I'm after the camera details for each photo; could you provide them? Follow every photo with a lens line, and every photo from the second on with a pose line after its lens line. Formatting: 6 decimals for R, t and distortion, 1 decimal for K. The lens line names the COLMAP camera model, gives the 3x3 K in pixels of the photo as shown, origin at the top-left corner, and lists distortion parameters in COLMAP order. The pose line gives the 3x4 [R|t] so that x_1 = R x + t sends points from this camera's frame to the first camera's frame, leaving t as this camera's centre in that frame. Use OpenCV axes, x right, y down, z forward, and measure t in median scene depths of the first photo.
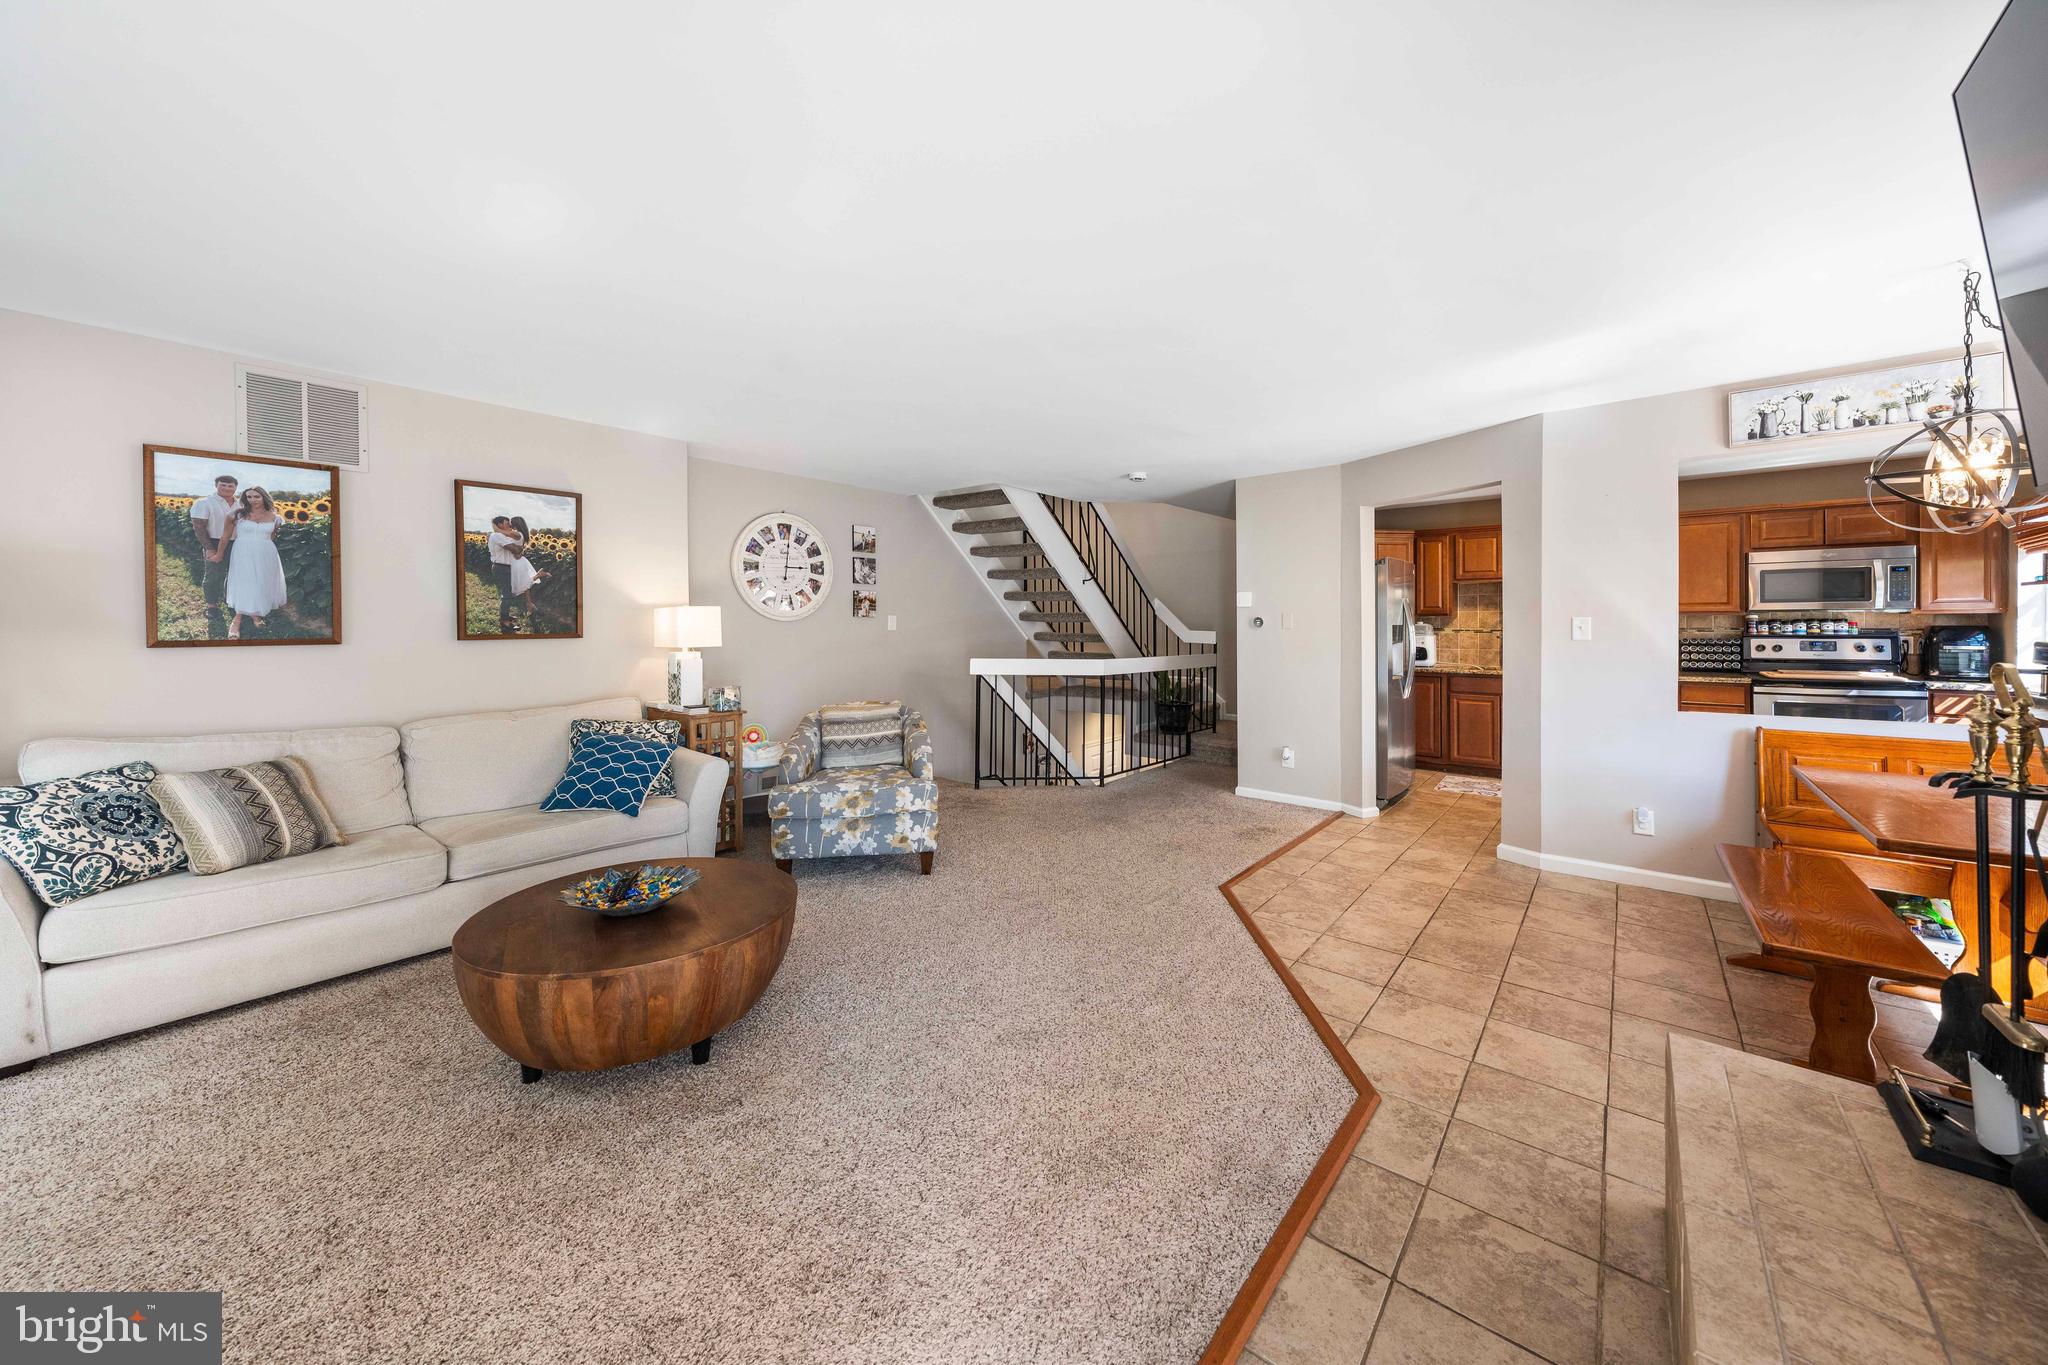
lens RADIAL K [[711.2, 0, 1053.4], [0, 711.2, 629.0], [0, 0, 1]] dist [0.000070, 0.000022]
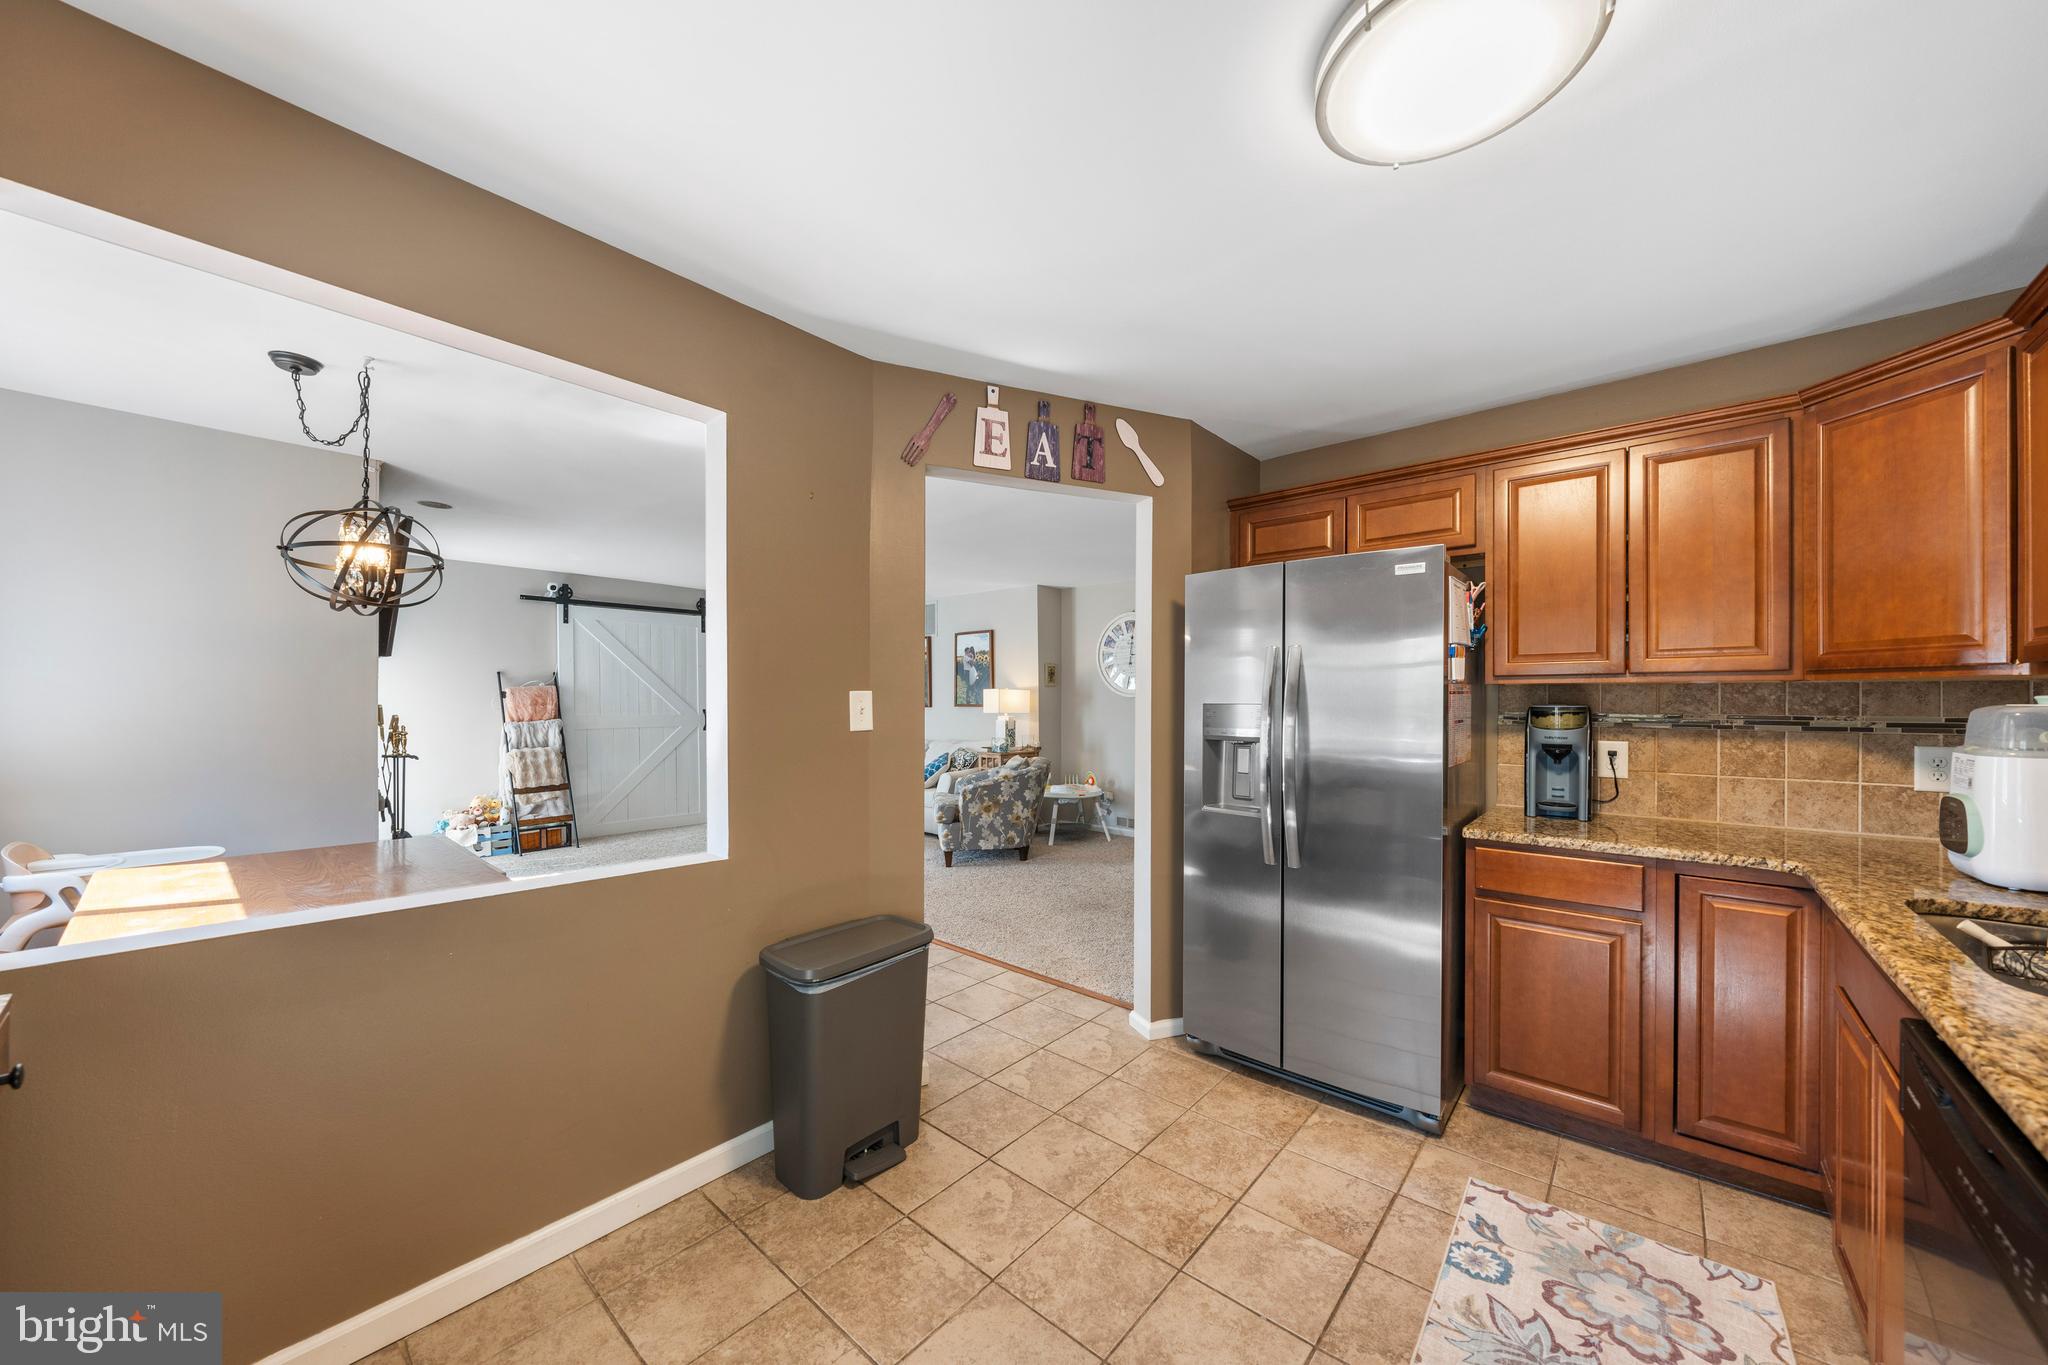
lens RADIAL K [[711.2, 0, 1005.2], [0, 711.2, 695.4], [0, 0, 1]] dist [0.000070, 0.000022]
pose [[-0.026995, -0.005815, -0.999619, 0.990616], [-0.007659, 0.999955, -0.005610, -0.005661], [0.999606, 0.007505, -0.027038, 0.895446]]
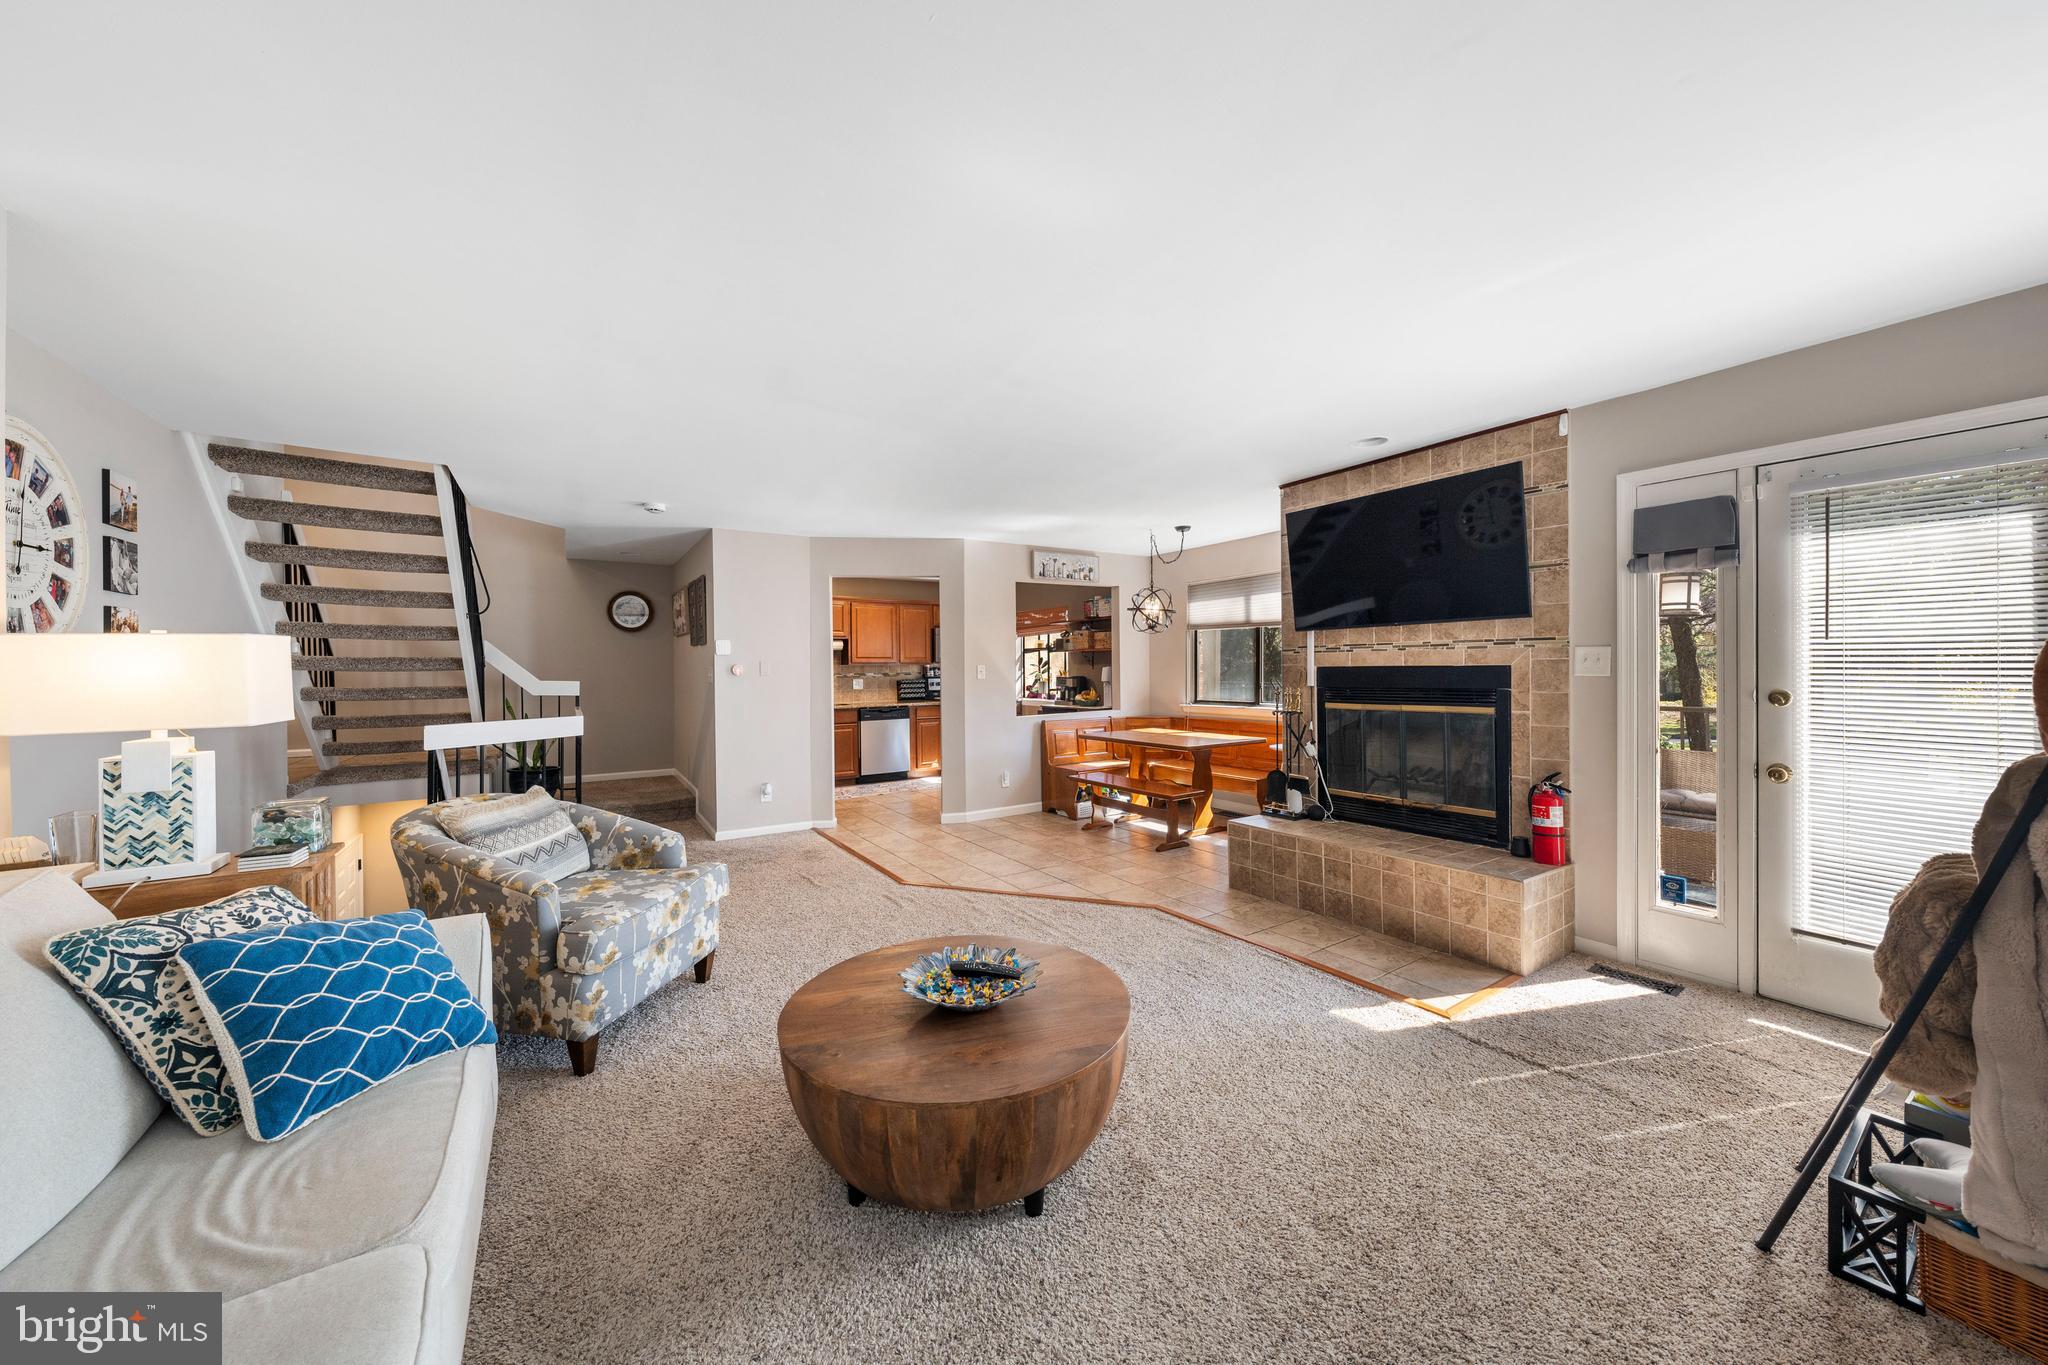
lens RADIAL K [[711.2, 0, 1014.9], [0, 711.2, 678.6], [0, 0, 1]] dist [0.000070, 0.000022]
pose [[0.305601, -0.014016, 0.952056, -0.629137], [0.013893, 0.999851, 0.010260, -0.001497], [-0.952058, 0.010091, 0.305750, 0.310772]]
